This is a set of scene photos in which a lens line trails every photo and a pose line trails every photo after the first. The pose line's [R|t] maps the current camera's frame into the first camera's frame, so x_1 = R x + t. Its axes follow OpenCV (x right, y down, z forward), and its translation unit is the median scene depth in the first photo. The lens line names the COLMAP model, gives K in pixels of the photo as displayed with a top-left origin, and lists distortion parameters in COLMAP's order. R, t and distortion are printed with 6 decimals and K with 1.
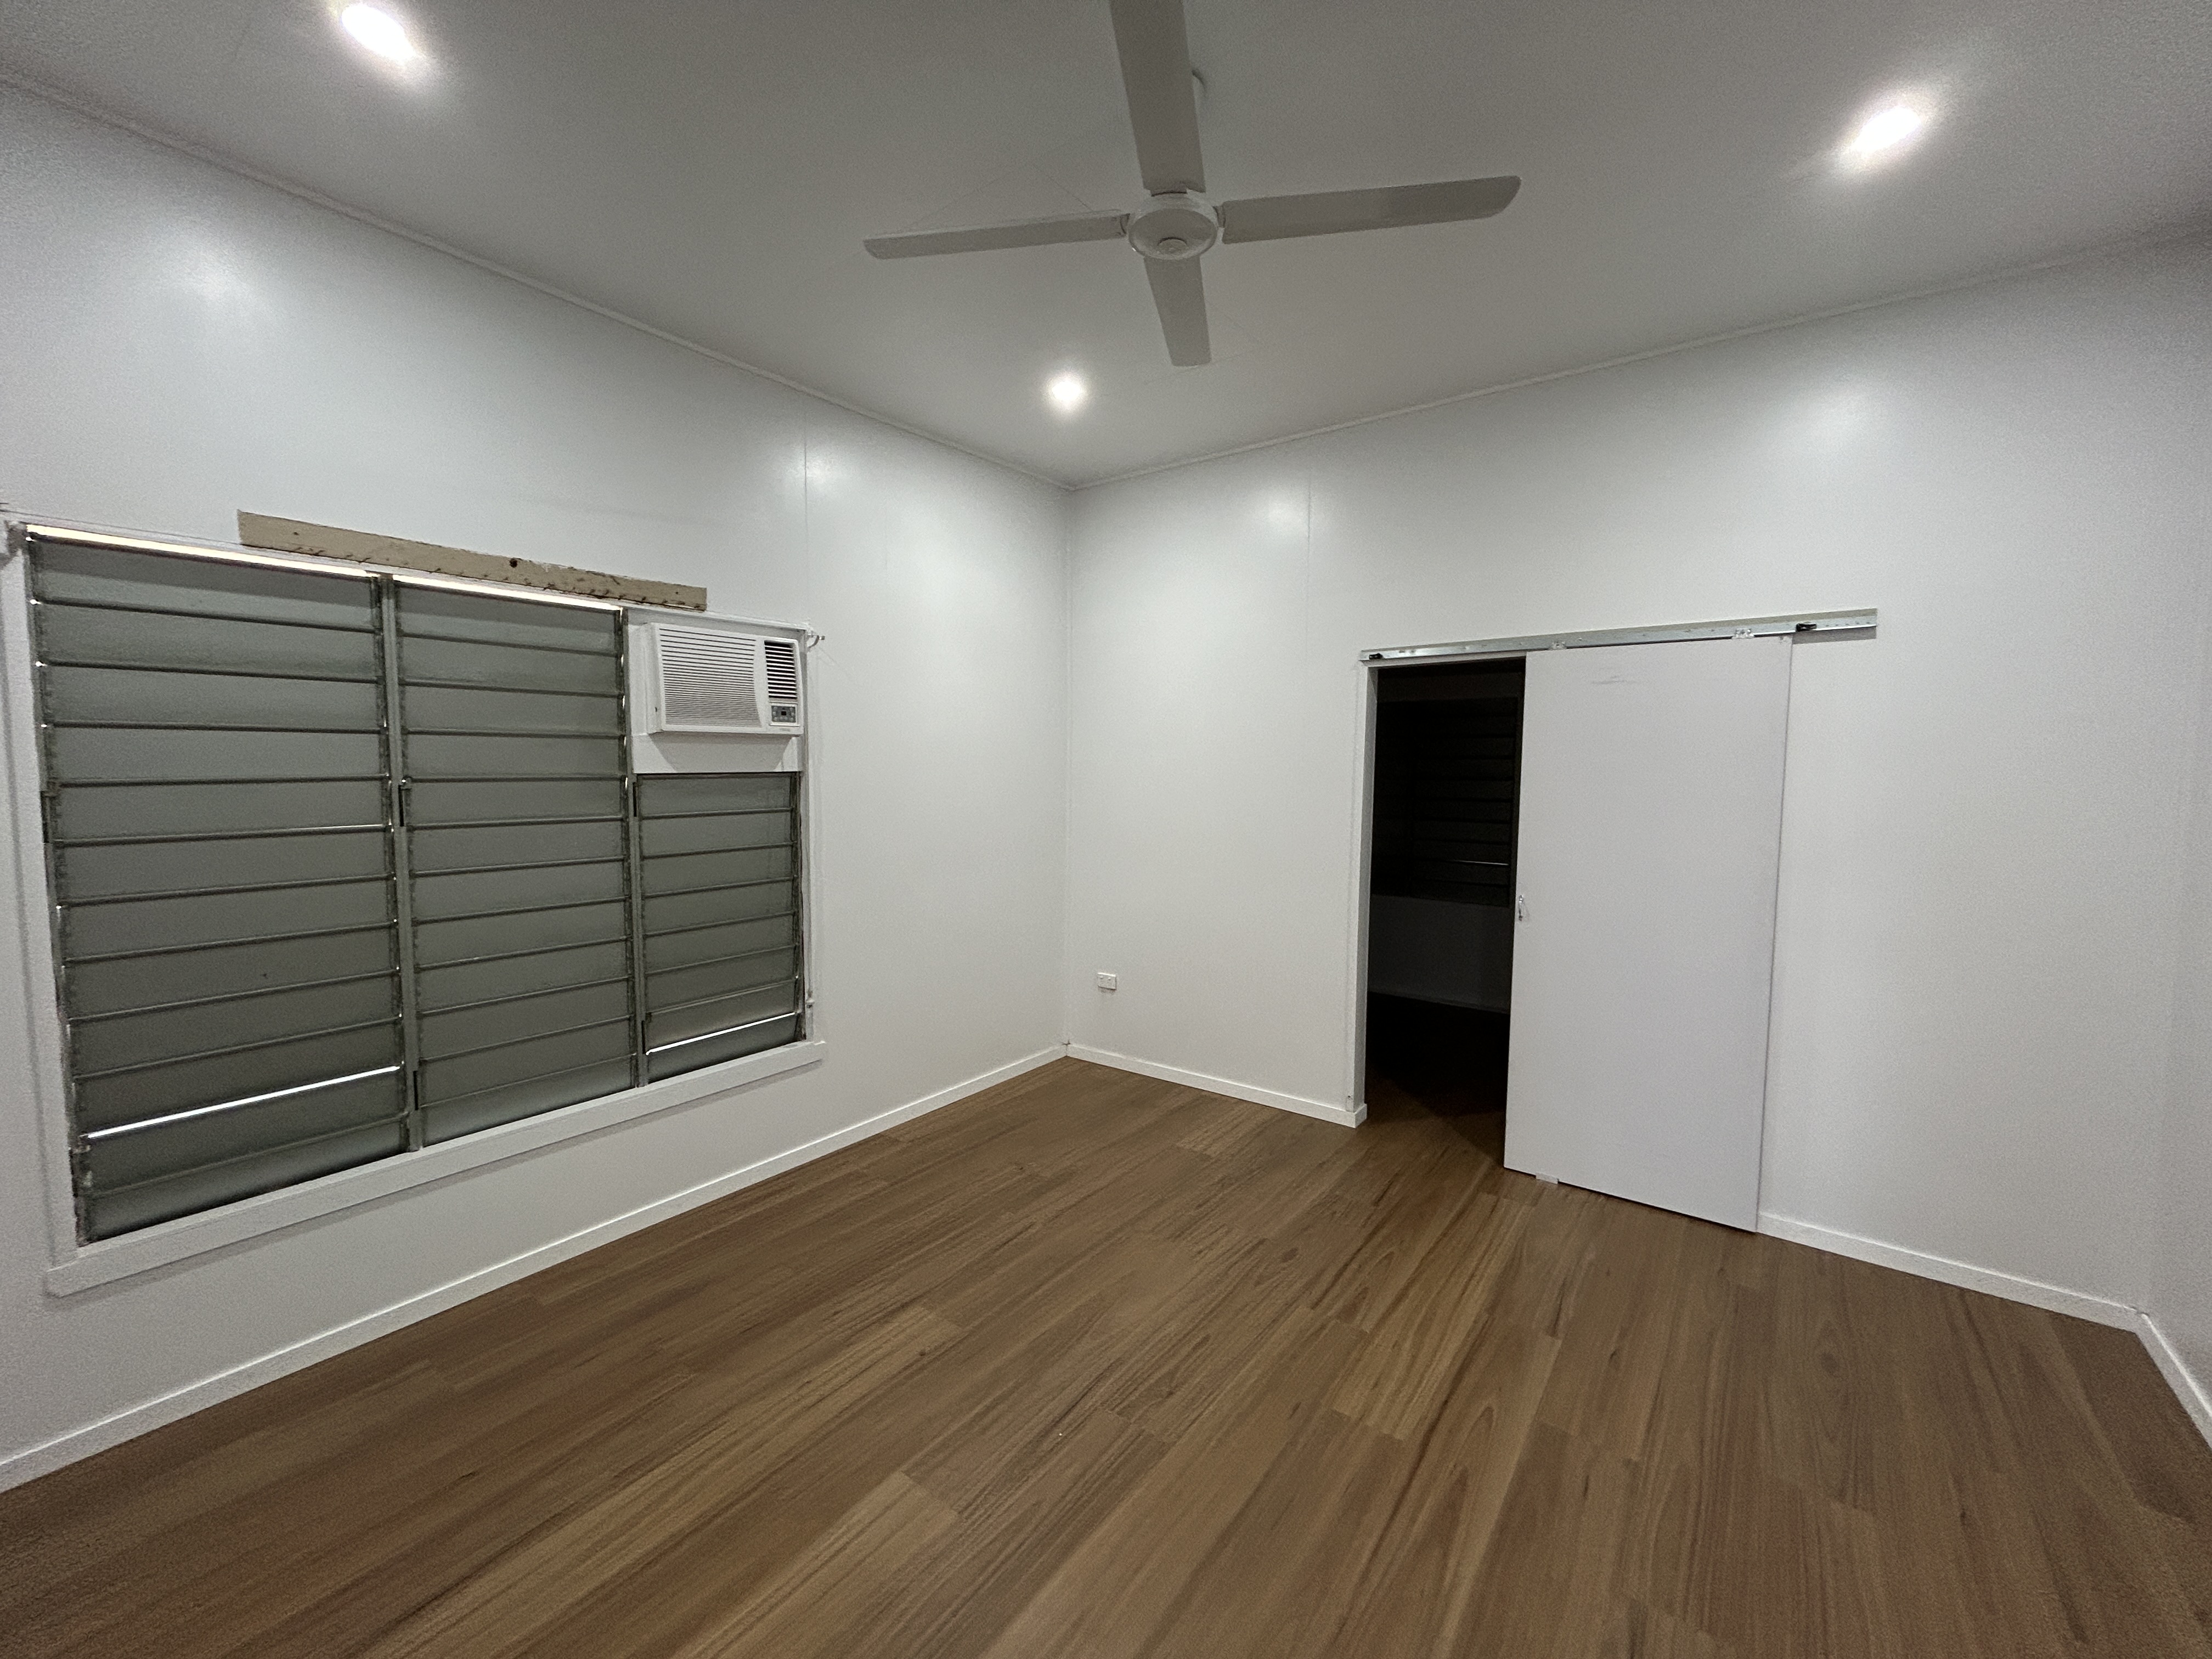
lens RADIAL K [[881.7, 0, 1109.3], [0, 881.7, 828.2], [0, 0, 1]] dist [-0.007446, 0.000380]
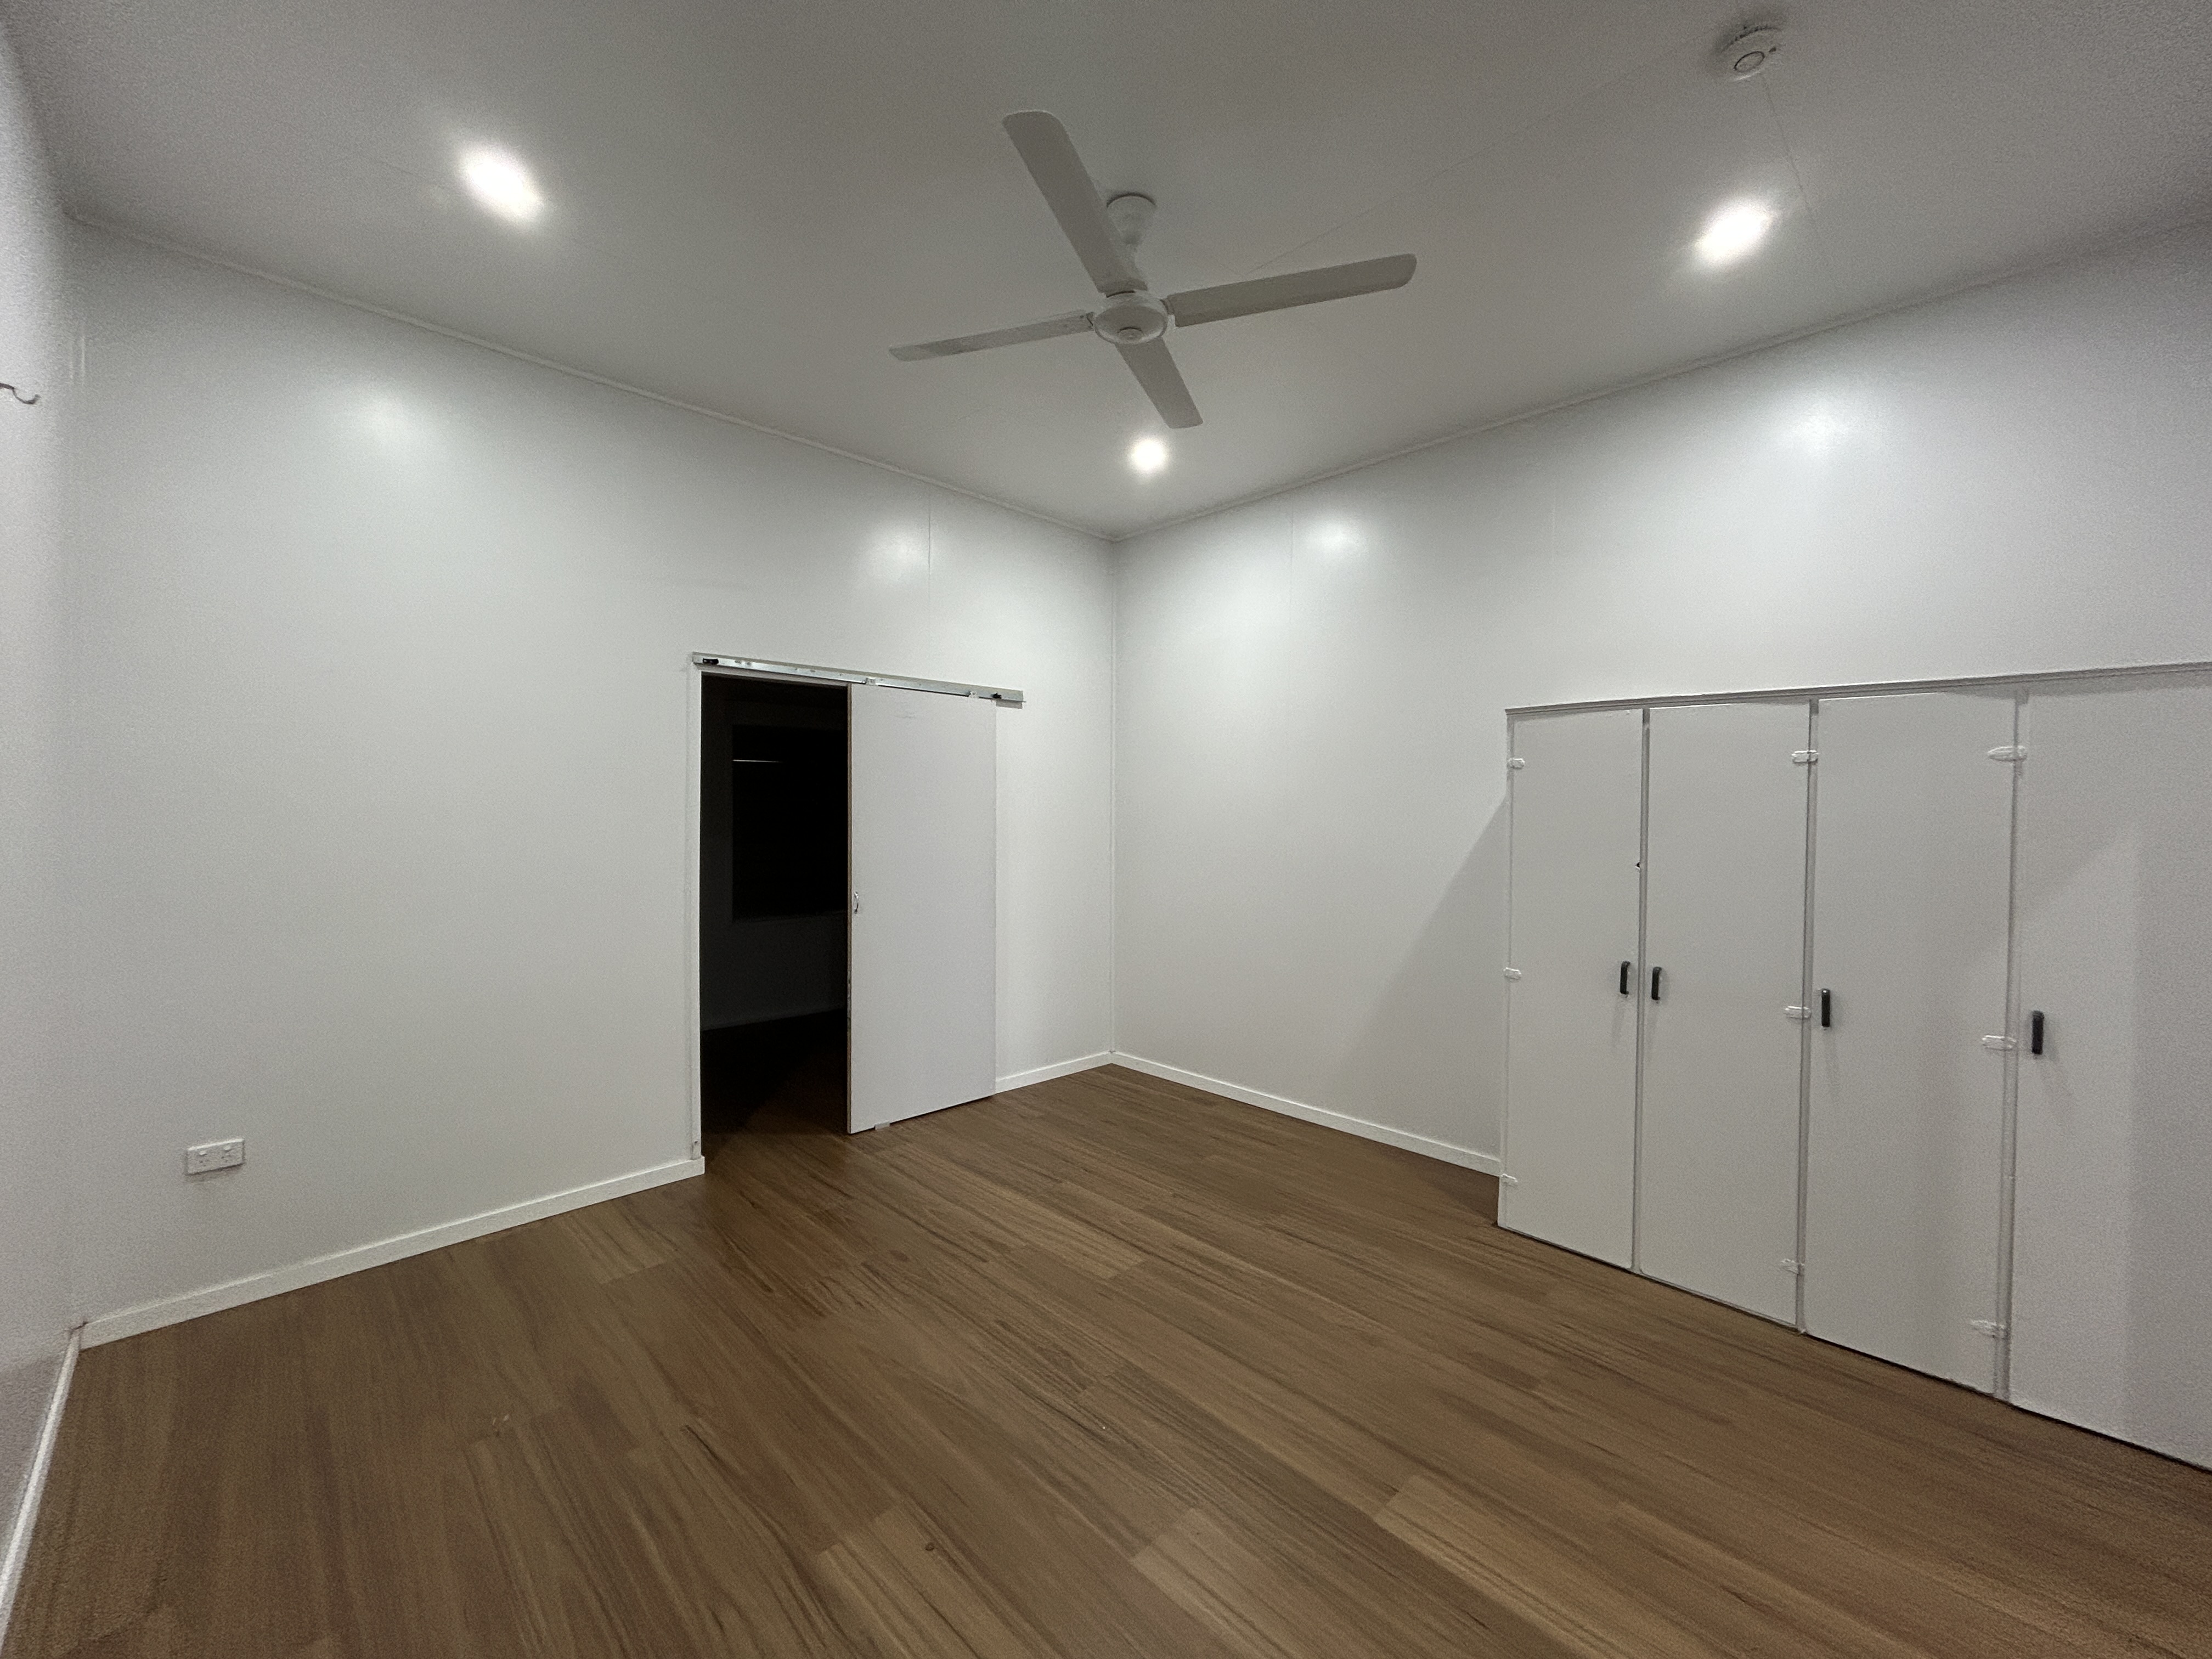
lens RADIAL K [[886.6, 0, 1106.2], [0, 886.6, 827.4], [0, 0, 1]] dist [-0.006339, 0.000702]
pose [[0.146380, -0.025924, 0.988889, -0.726758], [0.062980, 0.997873, 0.016837, -0.008350], [-0.987222, 0.059815, 0.147701, 0.566951]]
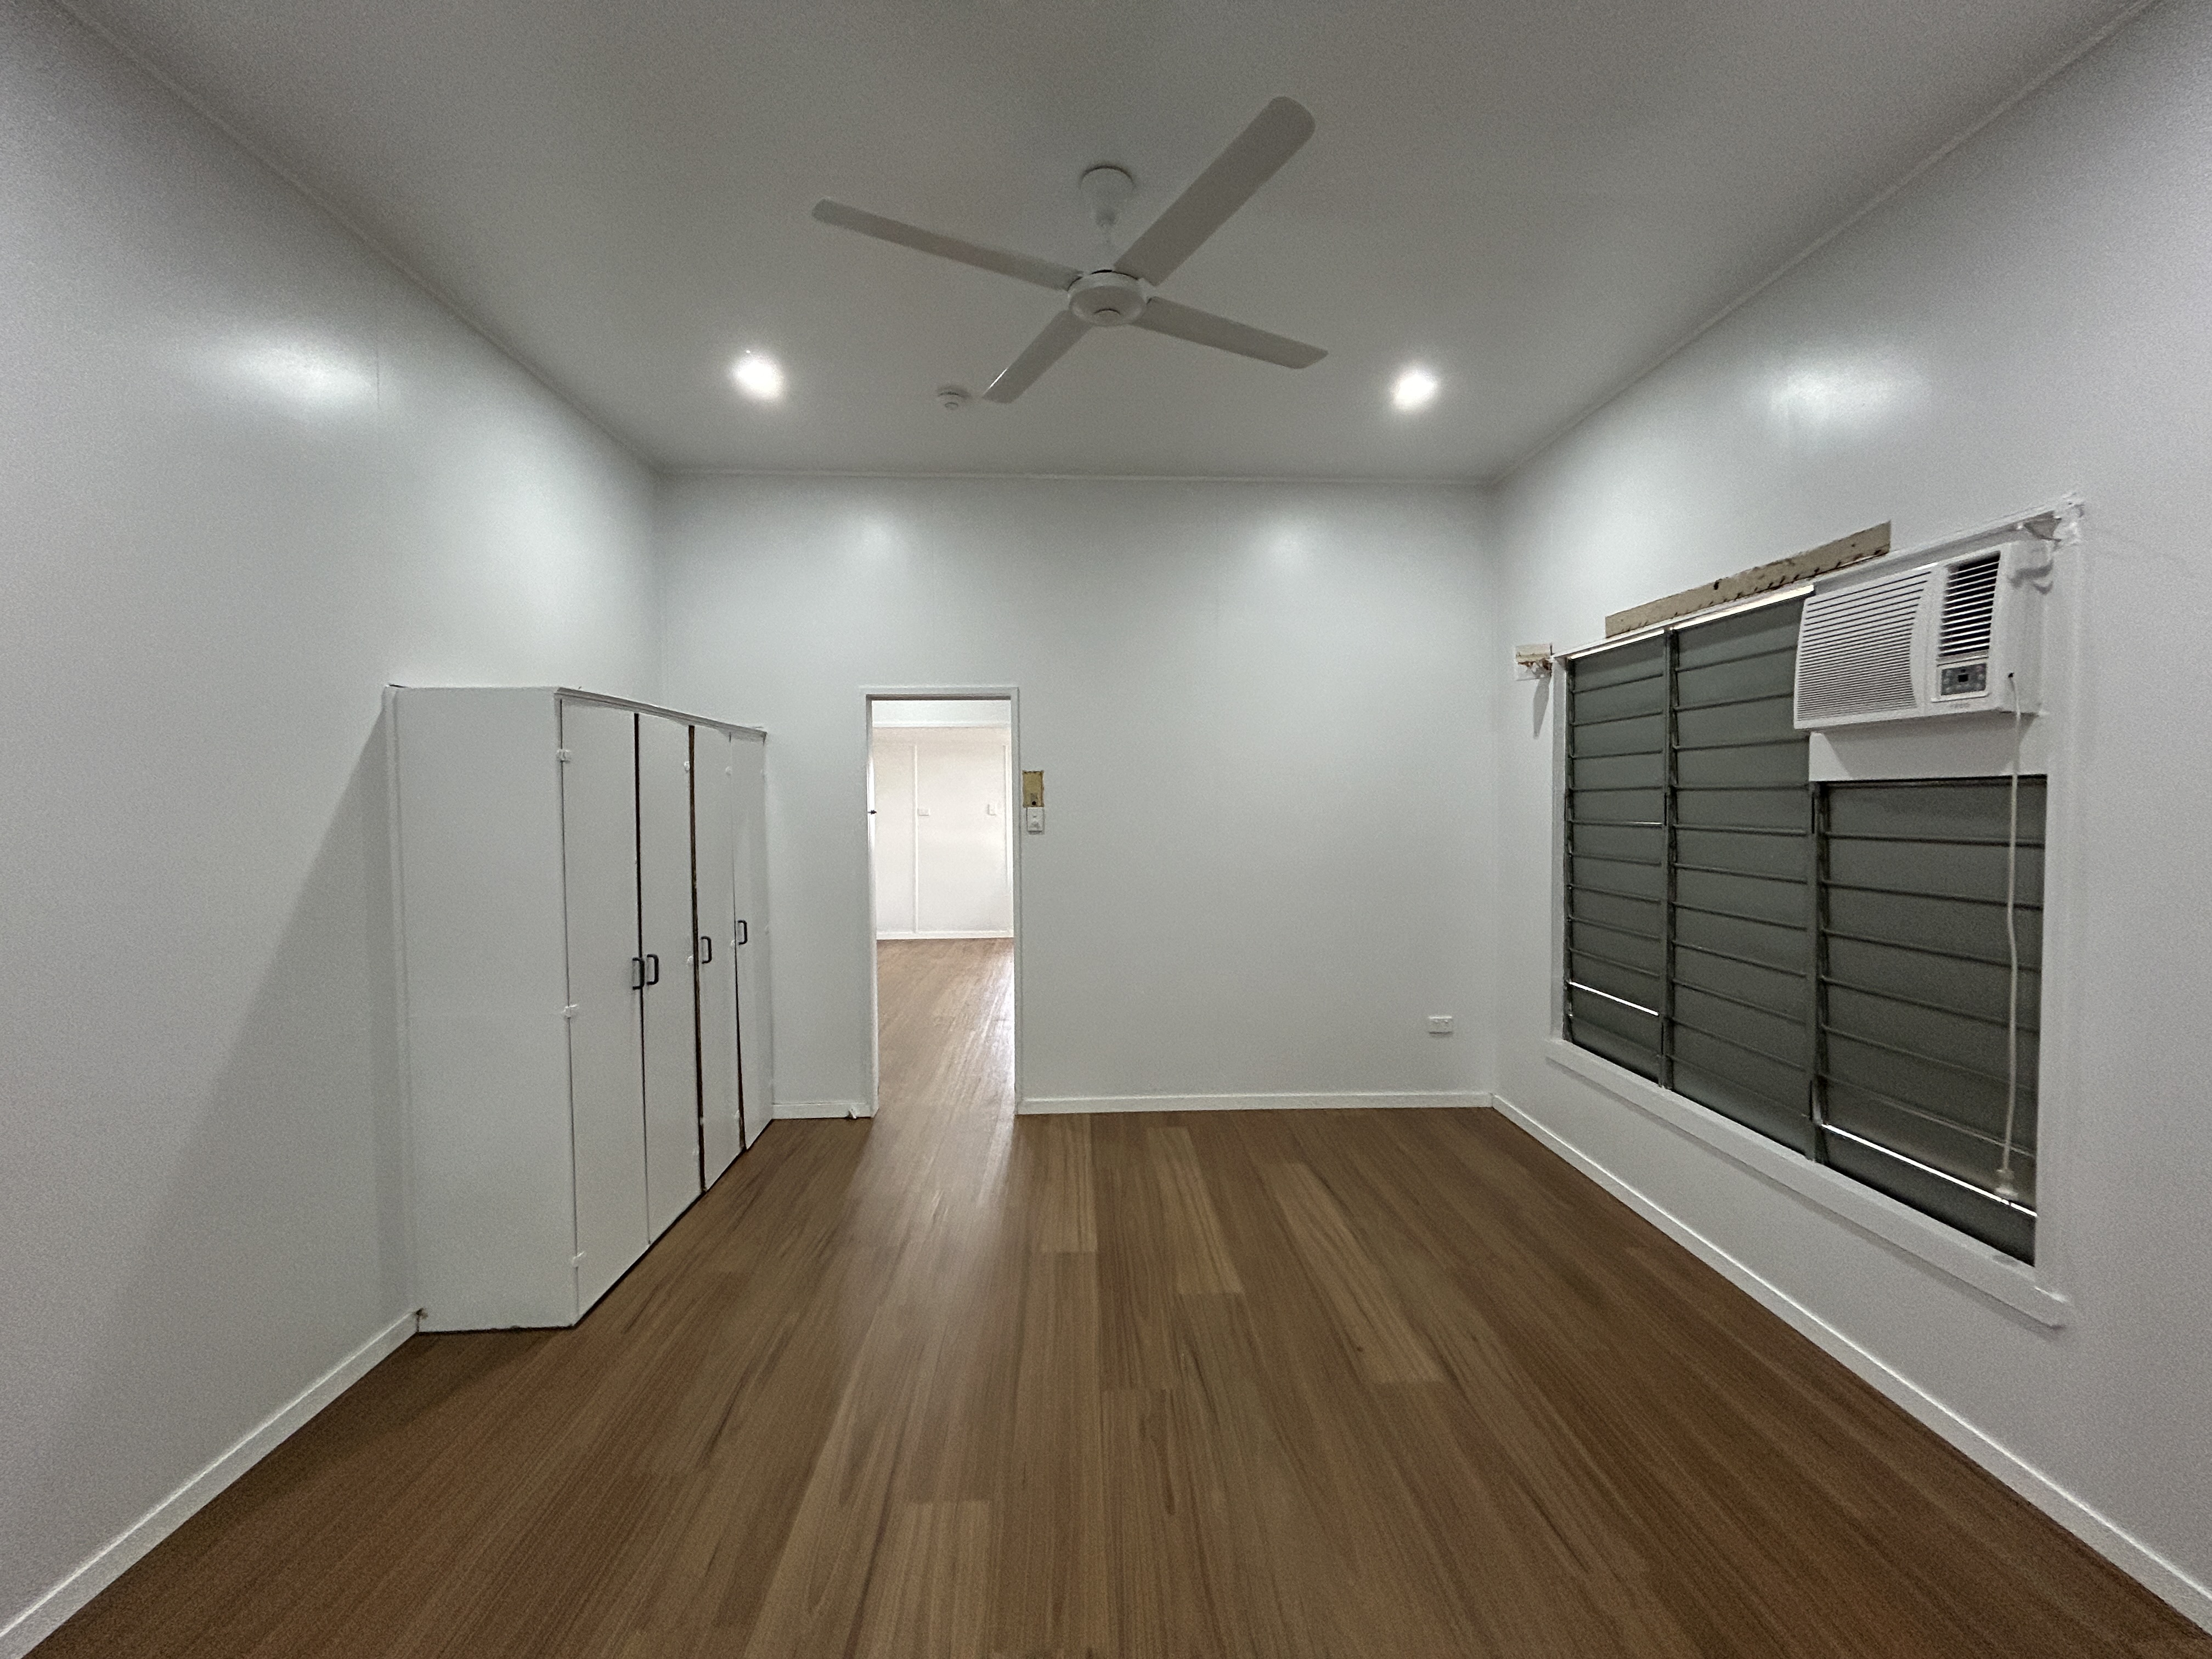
lens RADIAL K [[886.6, 0, 1106.2], [0, 886.6, 827.4], [0, 0, 1]] dist [-0.006339, 0.000702]
pose [[-0.776463, 0.023159, -0.629737, 0.514808], [-0.042438, 0.995134, 0.088922, -0.065401], [0.628732, 0.095770, -0.771702, 1.235613]]
